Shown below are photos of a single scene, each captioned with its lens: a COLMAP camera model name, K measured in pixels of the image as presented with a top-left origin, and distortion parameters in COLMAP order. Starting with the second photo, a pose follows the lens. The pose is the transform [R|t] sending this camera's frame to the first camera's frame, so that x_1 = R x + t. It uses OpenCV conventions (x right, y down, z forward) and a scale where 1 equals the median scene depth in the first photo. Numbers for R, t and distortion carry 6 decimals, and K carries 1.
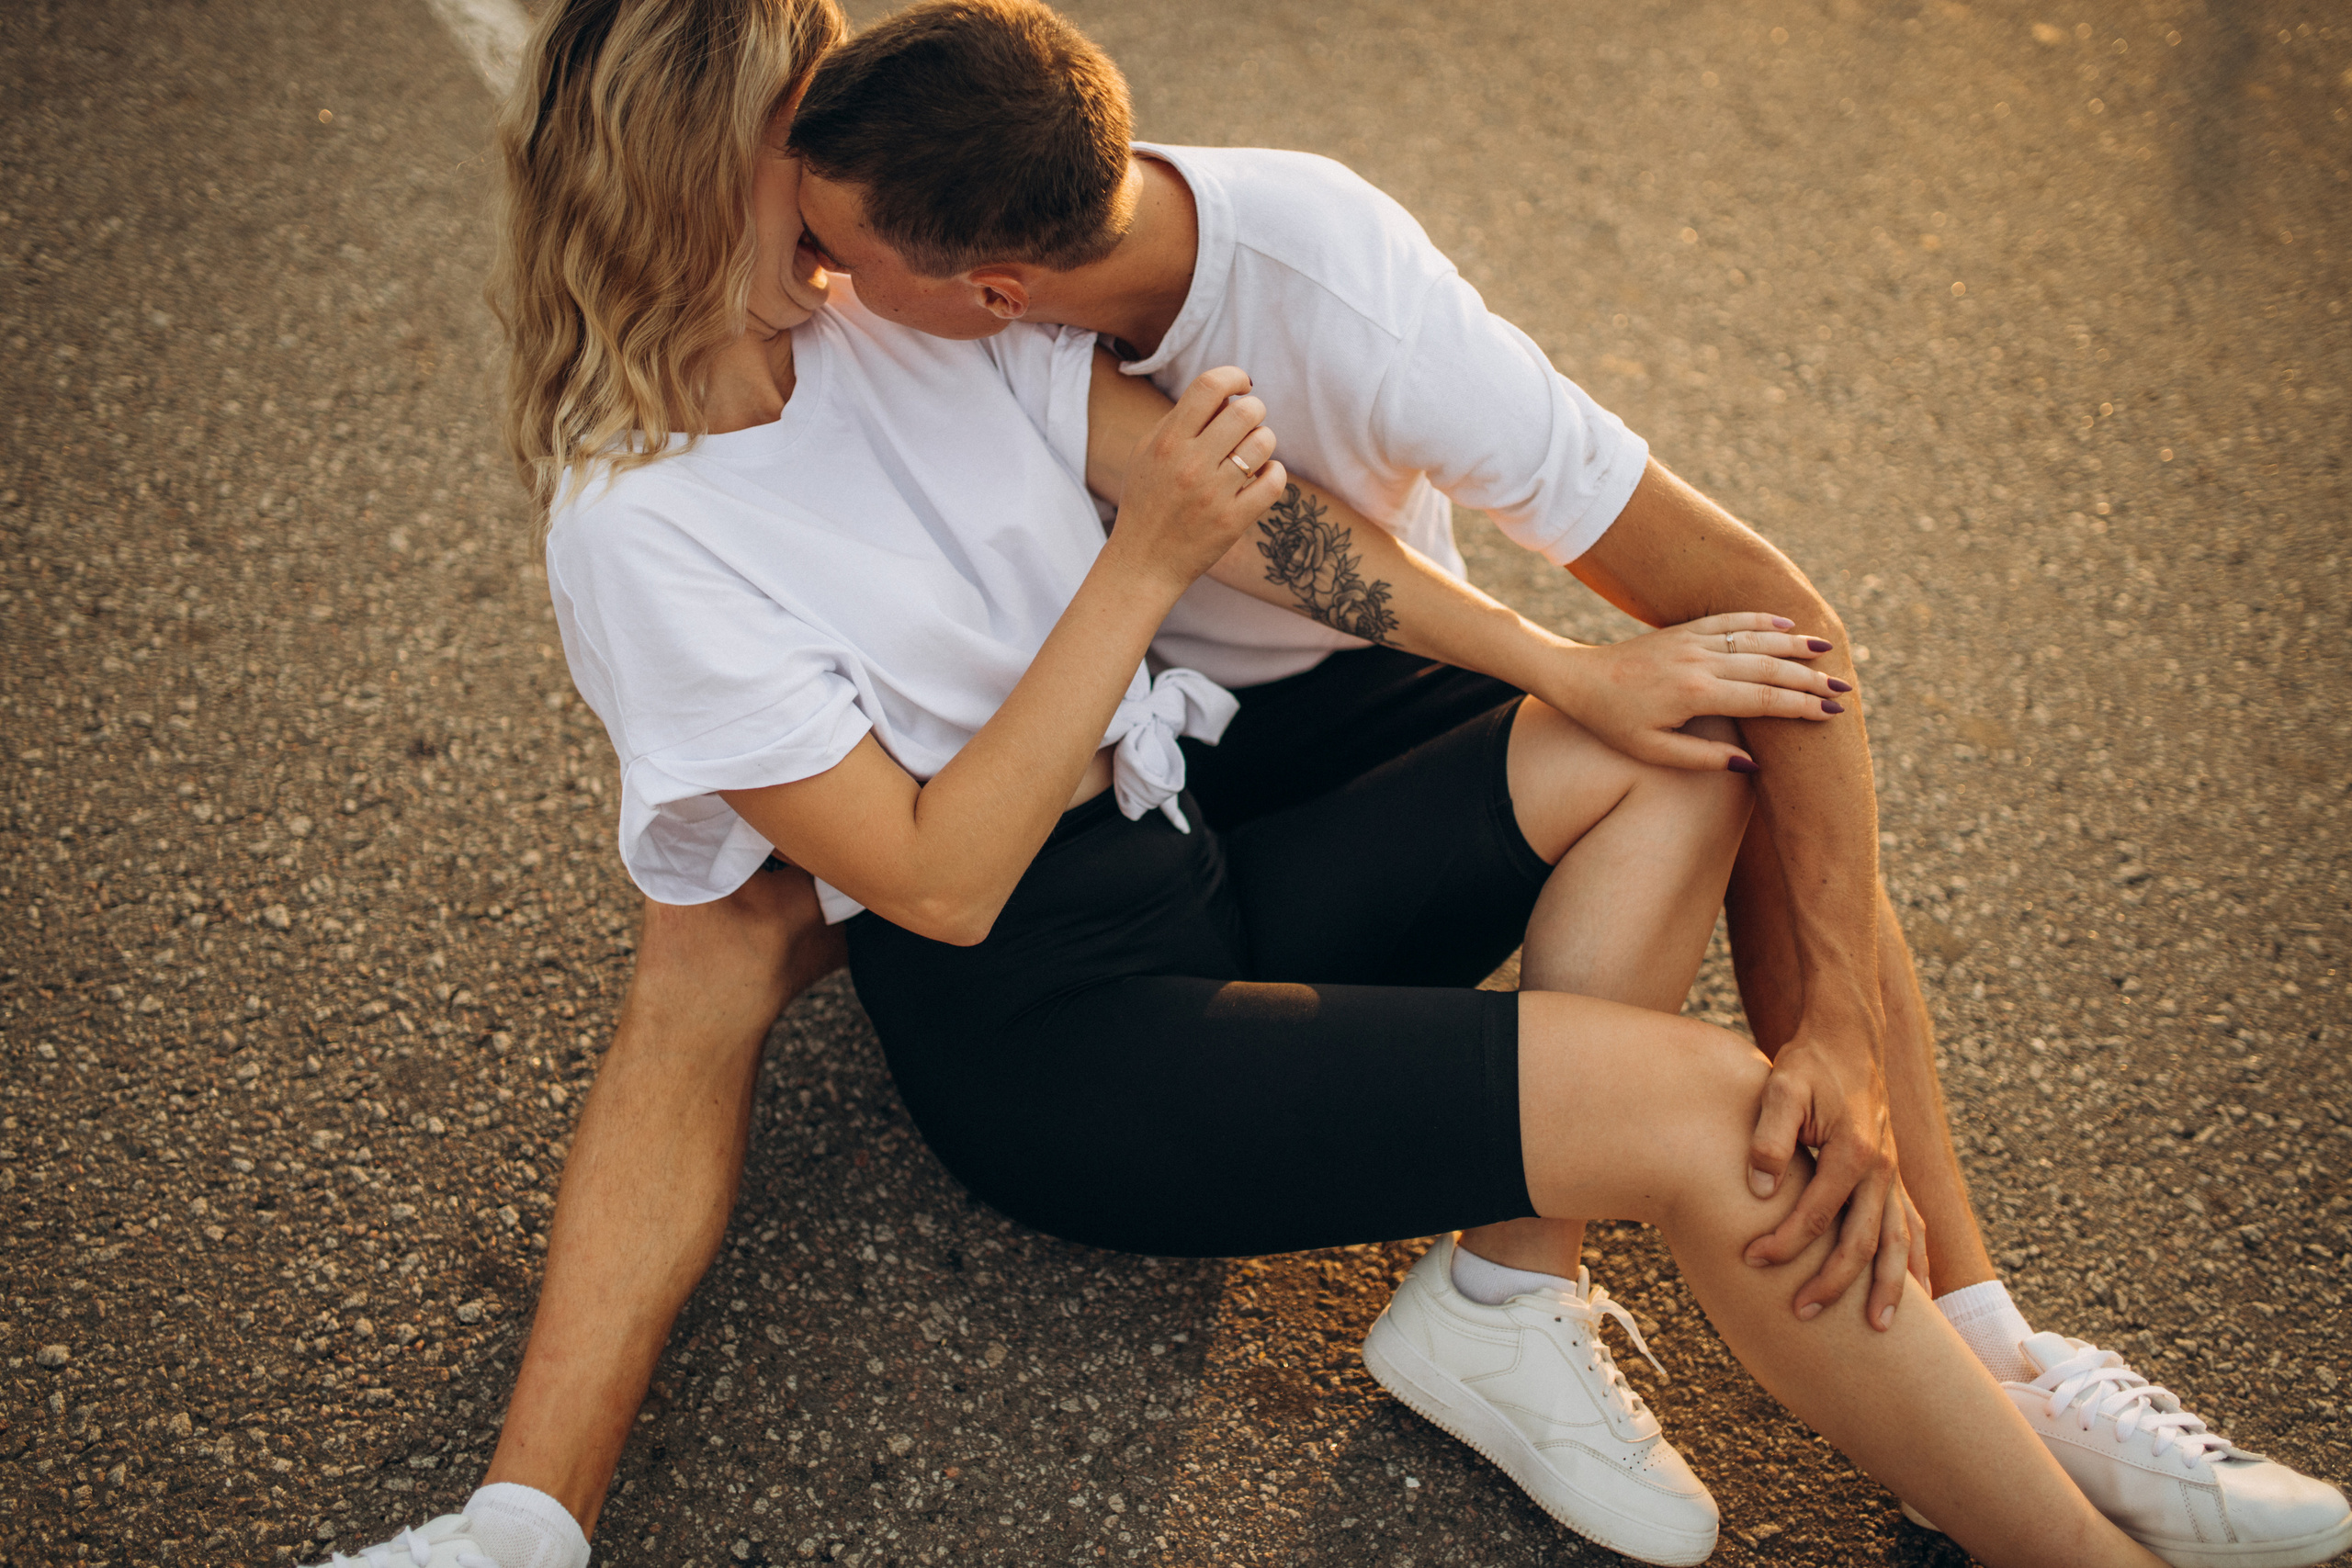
lens RADIAL K [[2271.6, 0, 1174.9], [0, 2271.6, 789.5], [0, 0, 1]] dist [-0.068443, 0.148173]
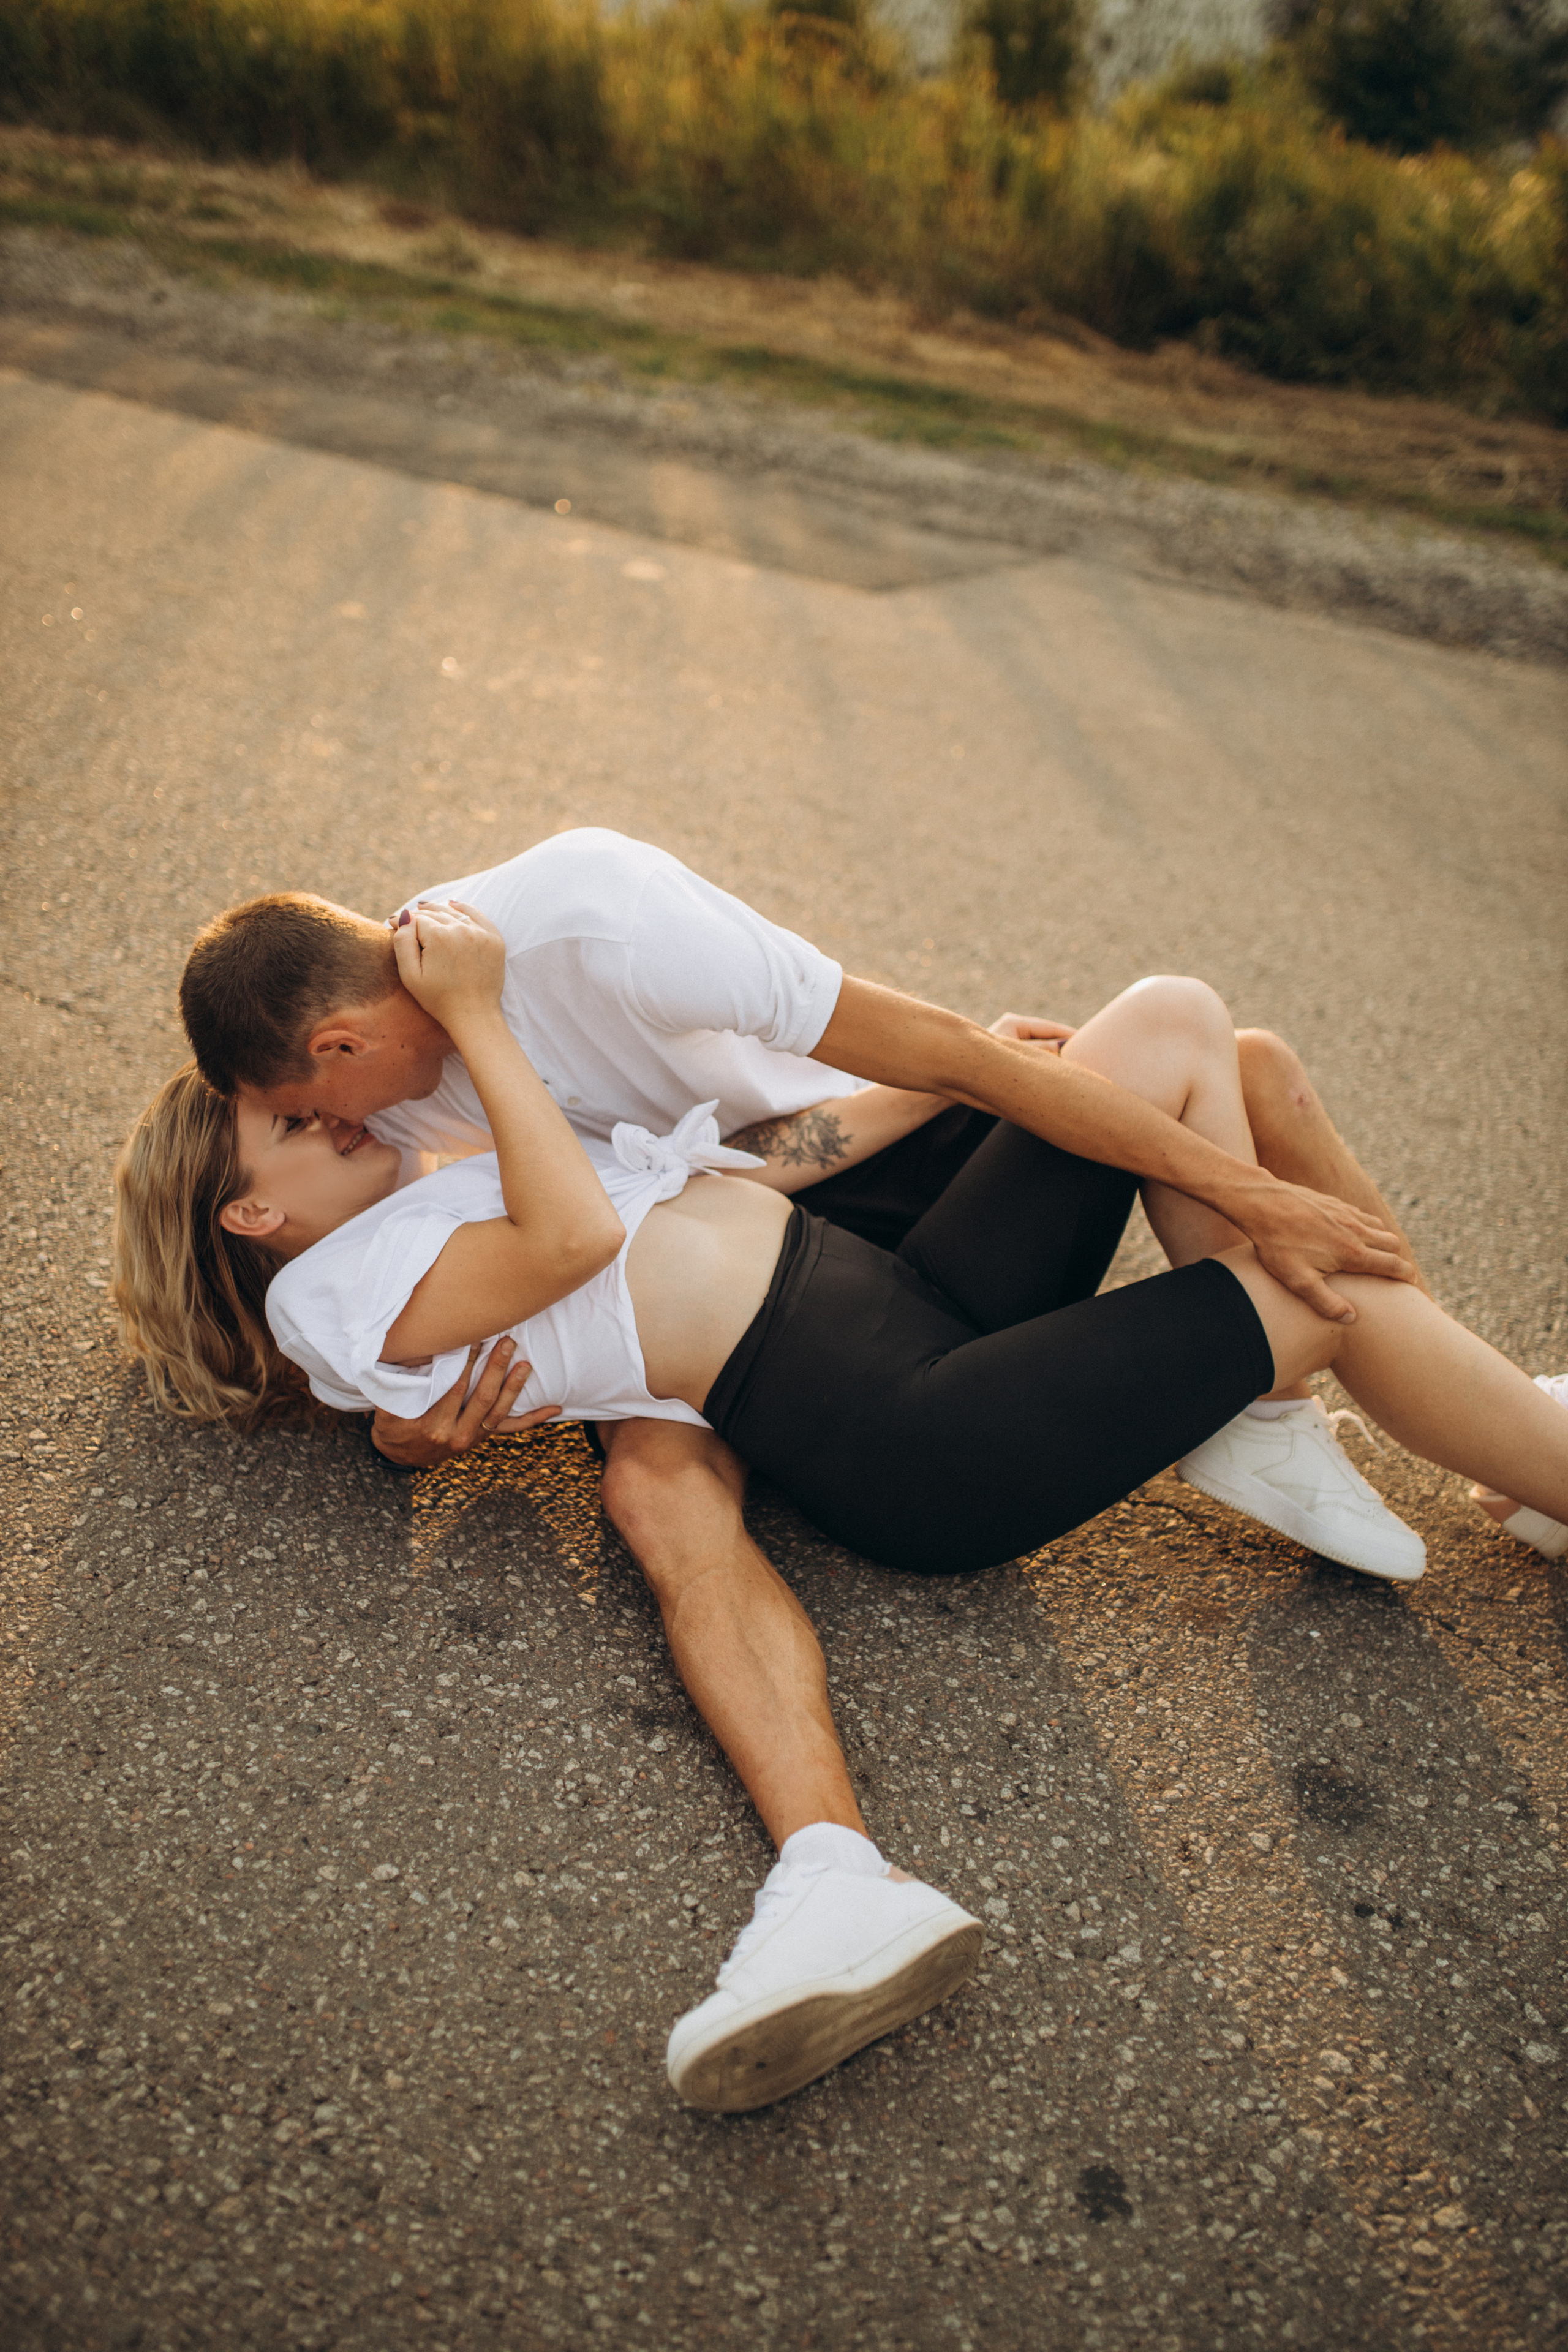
lens RADIAL K [[2273.1, 0, 791.6], [0, 2273.1, 1172.6], [0, 0, 1]] dist [-0.043729, 0.127763]
pose [[0.883007, -0.220493, 0.414344, -0.663603], [0.292122, 0.949141, -0.117456, 0.096265], [-0.367373, 0.224754, 0.902509, -0.213408]]
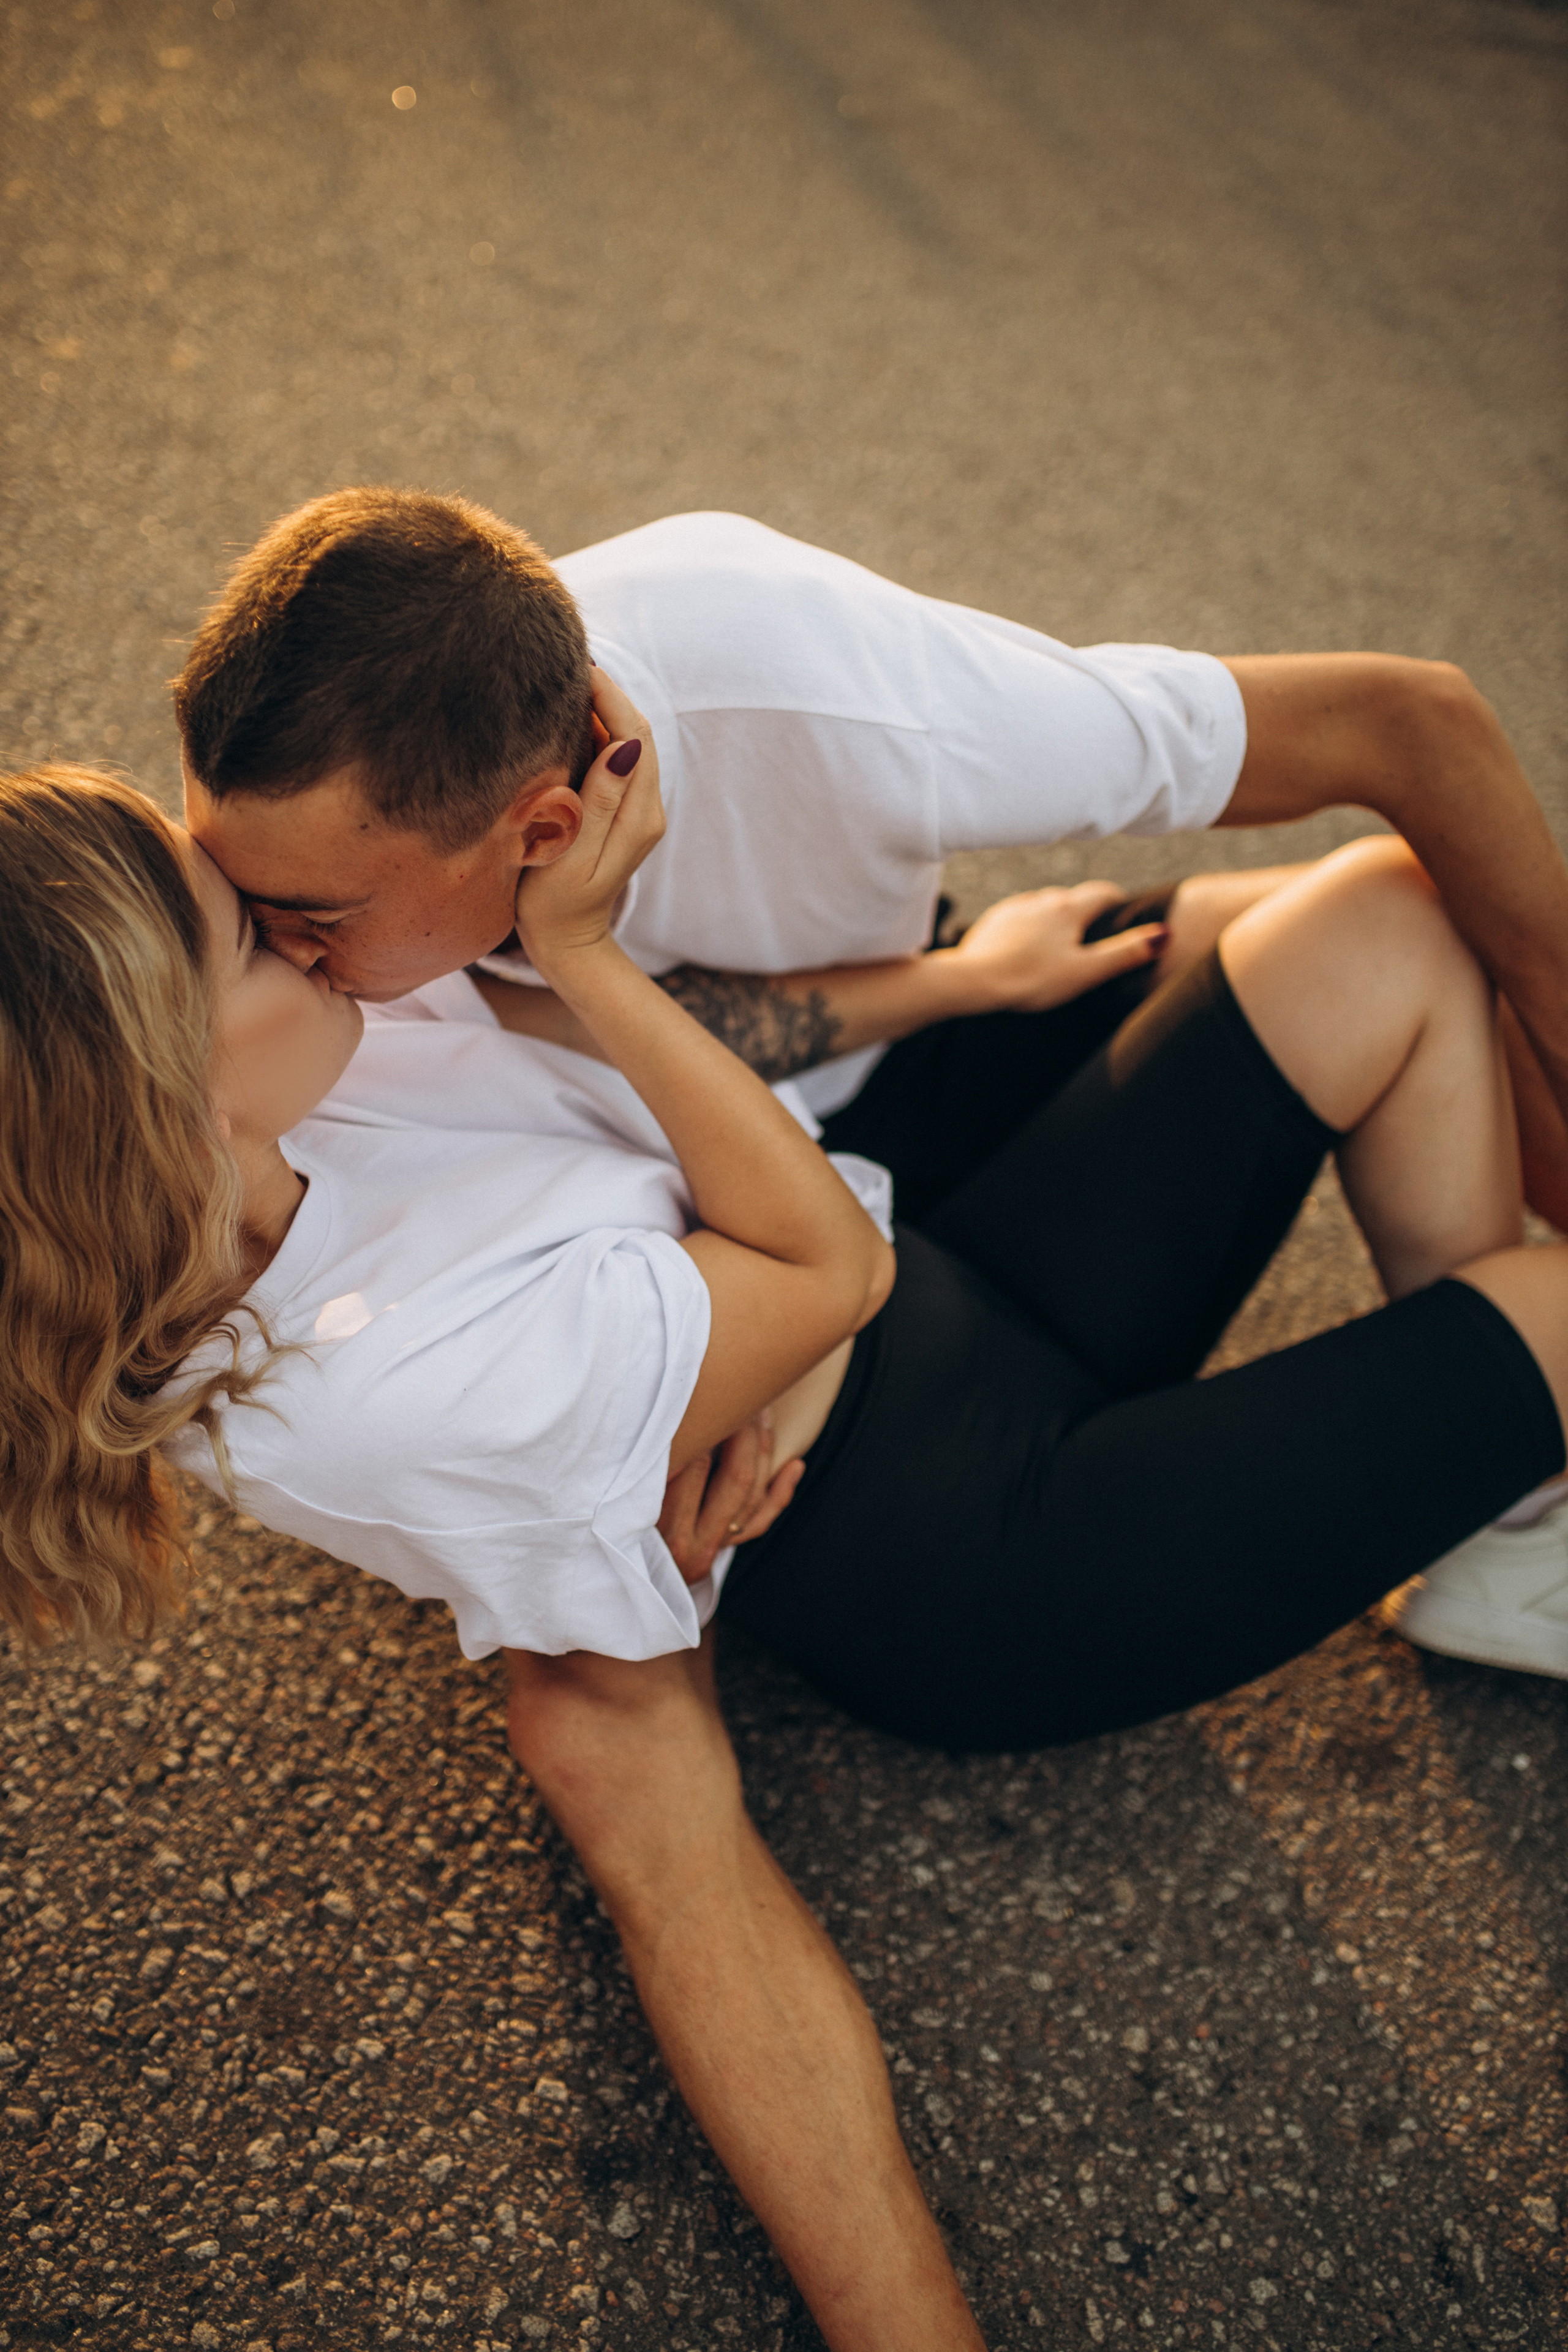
lens RADIAL K [[2345.9, 0, 781.7], [0, 2345.9, 1130.6], [0, 0, 1]] dist [-0.113093, 0.168372]
pose [[0.794189, -0.417145, 0.441875, -0.442835], [0.375571, 0.908601, 0.182729, -0.225599], [-0.477712, 0.020834, 0.878269, 0.254305]]
